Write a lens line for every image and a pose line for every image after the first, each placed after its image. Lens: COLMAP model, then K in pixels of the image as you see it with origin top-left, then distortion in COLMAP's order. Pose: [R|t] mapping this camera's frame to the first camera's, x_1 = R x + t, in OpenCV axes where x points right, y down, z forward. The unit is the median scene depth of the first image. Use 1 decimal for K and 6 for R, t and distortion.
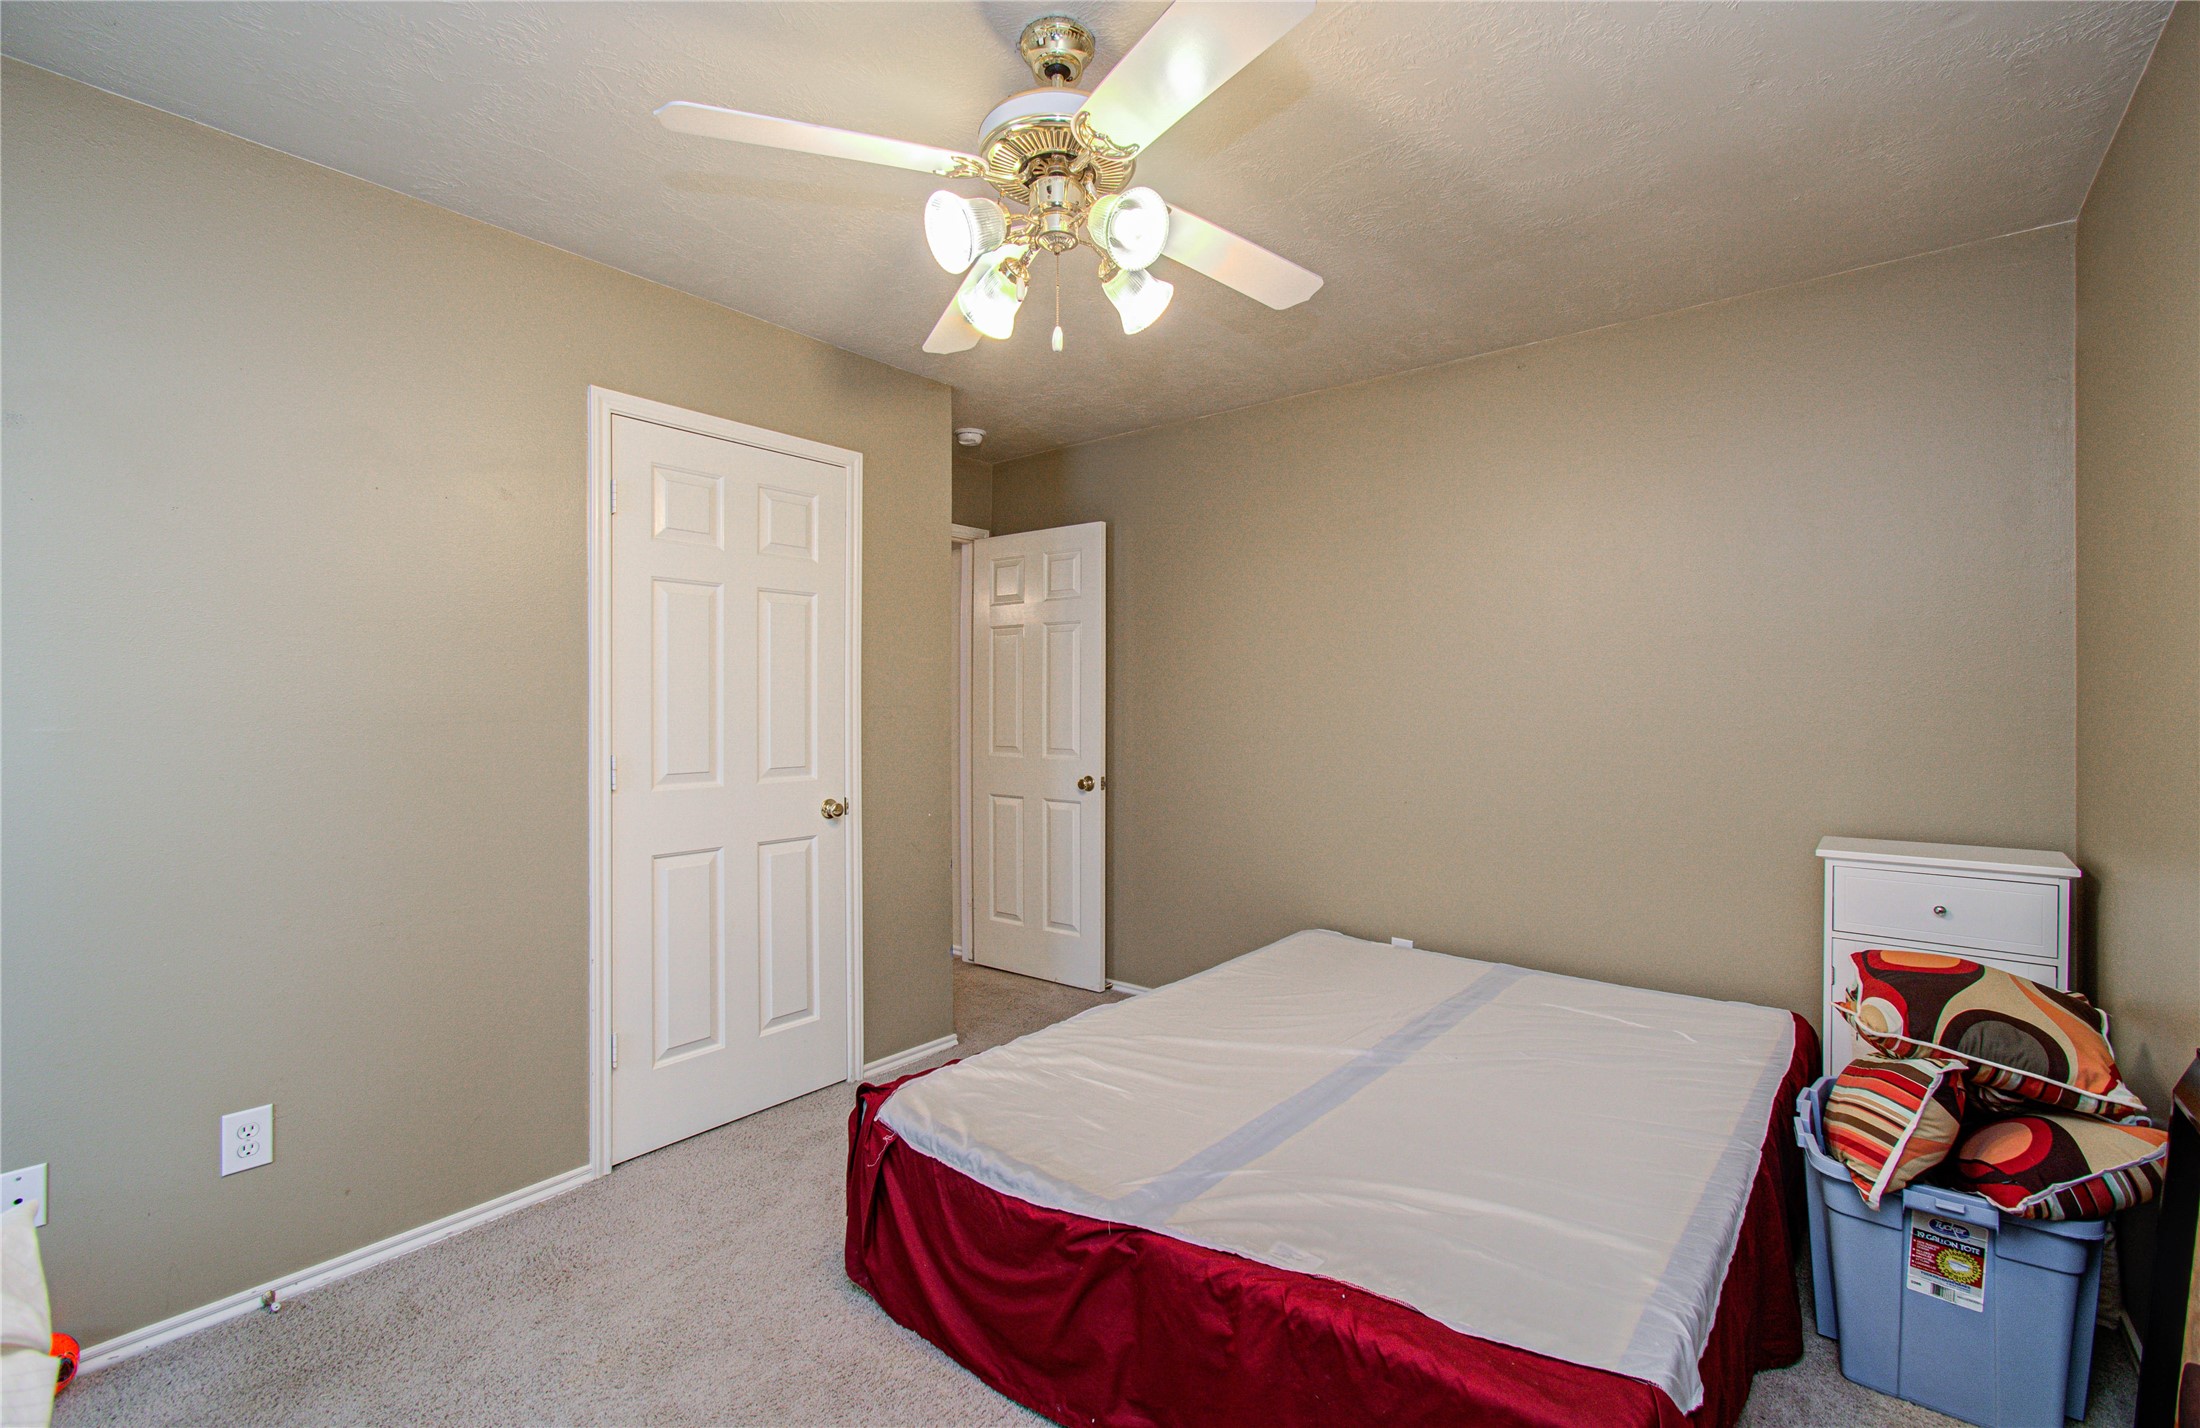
lens RADIAL K [[939.8, 0, 1080.4], [0, 939.8, 726.8], [0, 0, 1]] dist [-0.013931, -0.000029]
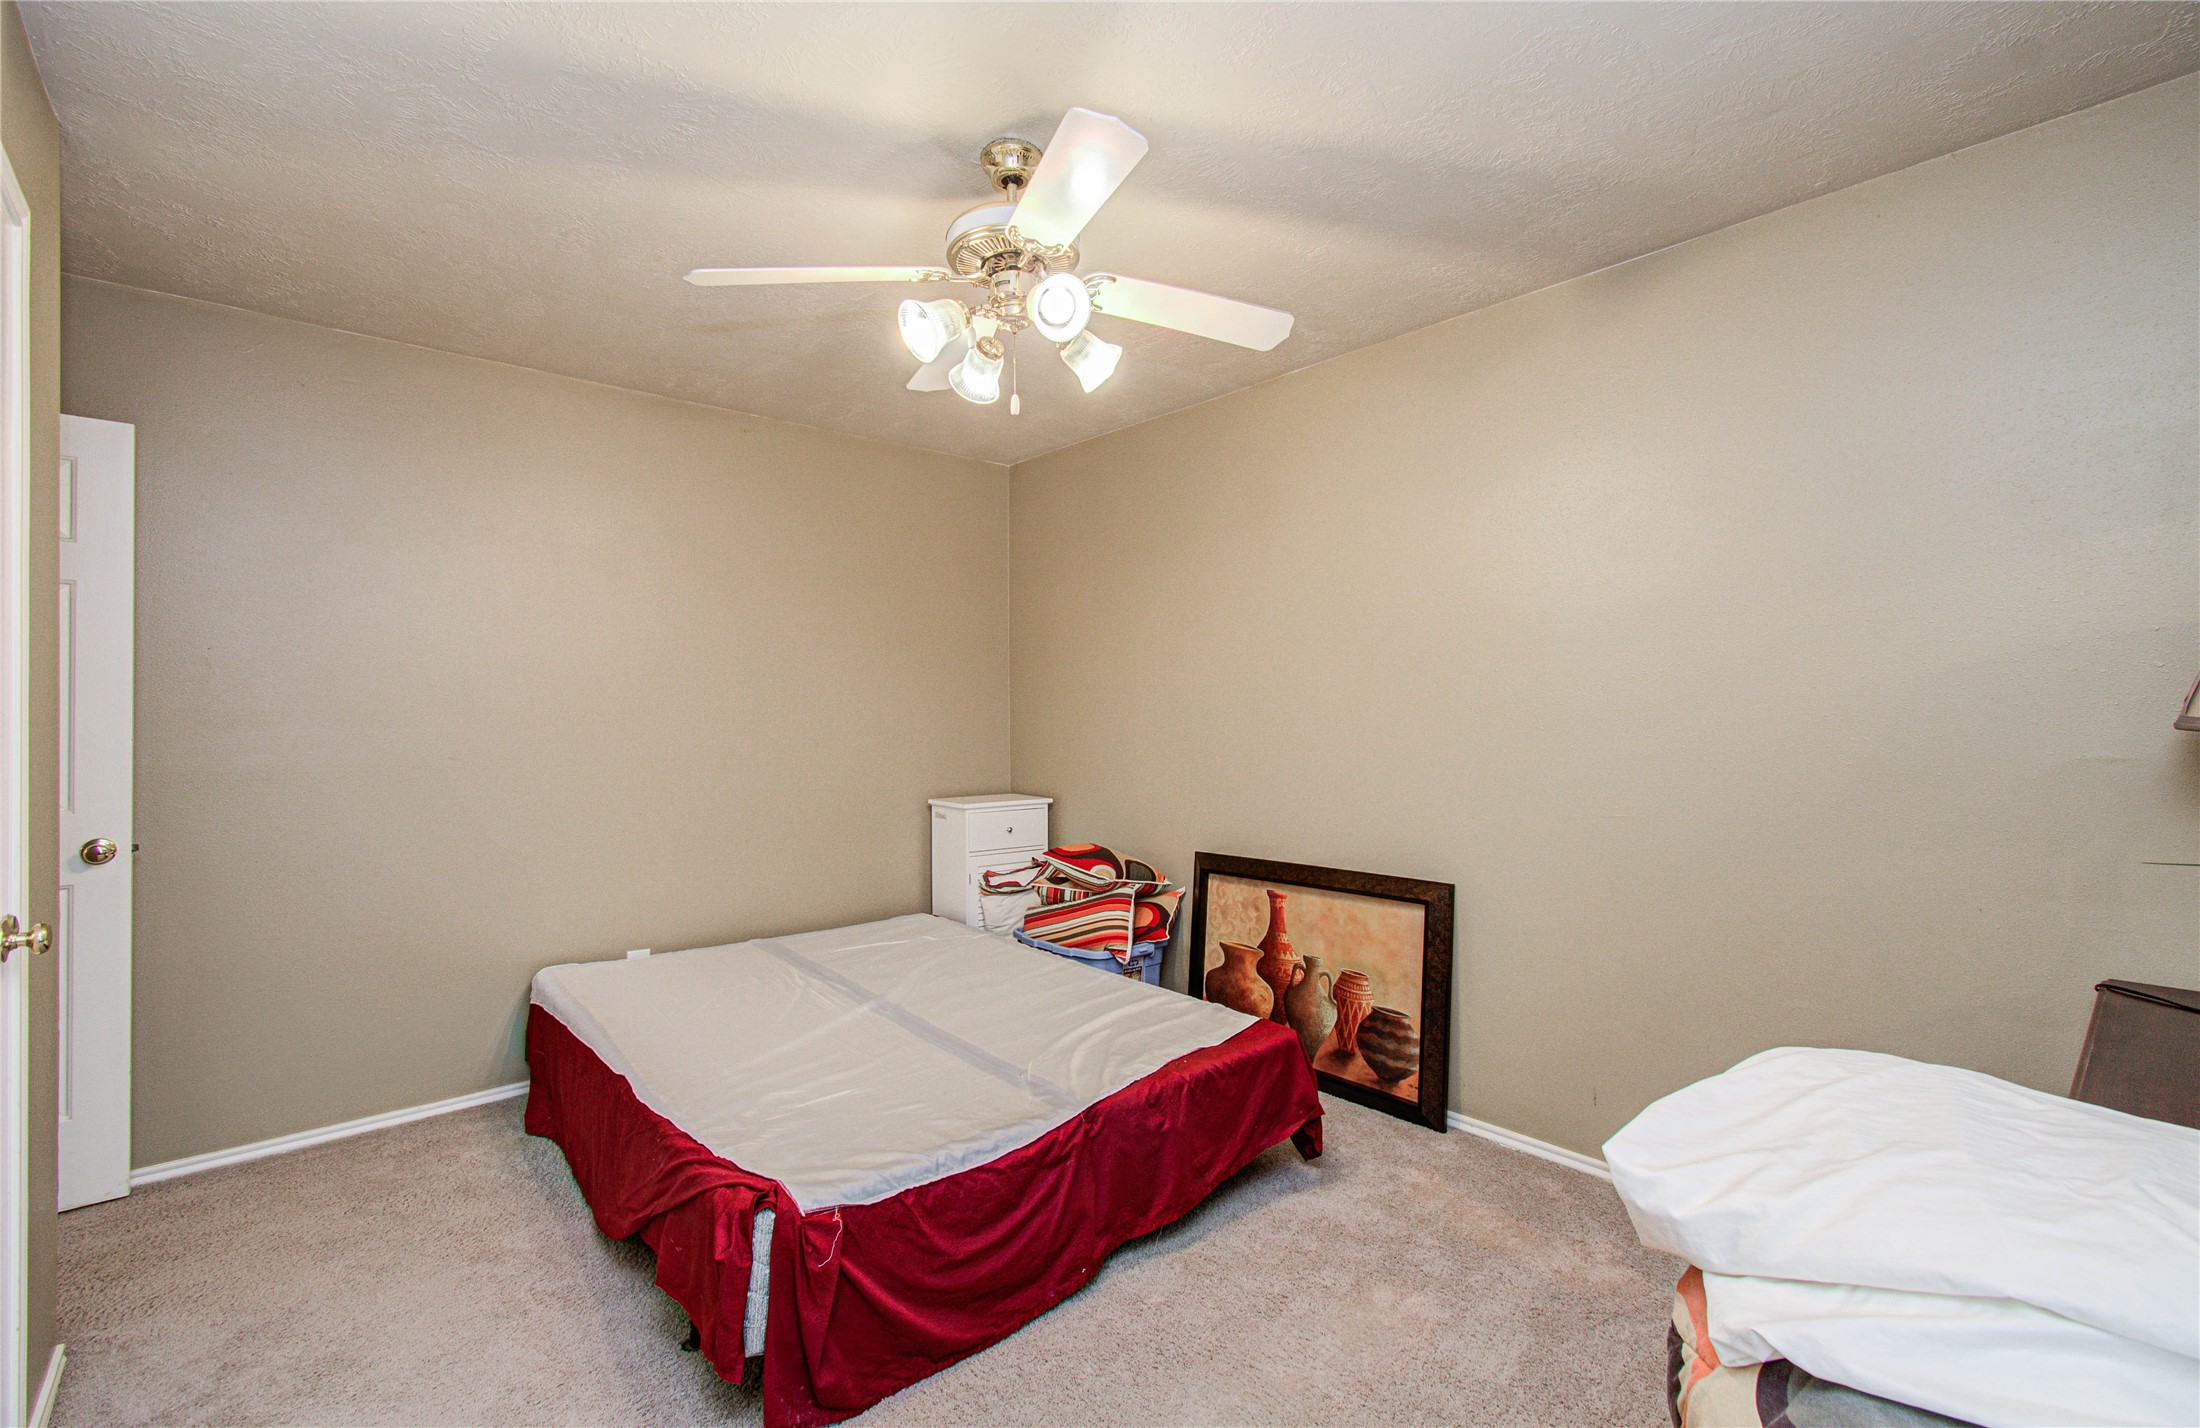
lens RADIAL K [[939.8, 0, 1080.4], [0, 939.8, 726.8], [0, 0, 1]] dist [-0.013931, -0.000029]
pose [[0.154395, -0.003944, 0.988001, -1.191044], [0.017854, 0.999840, 0.001202, -0.017603], [-0.987848, 0.017454, 0.154441, 0.732651]]
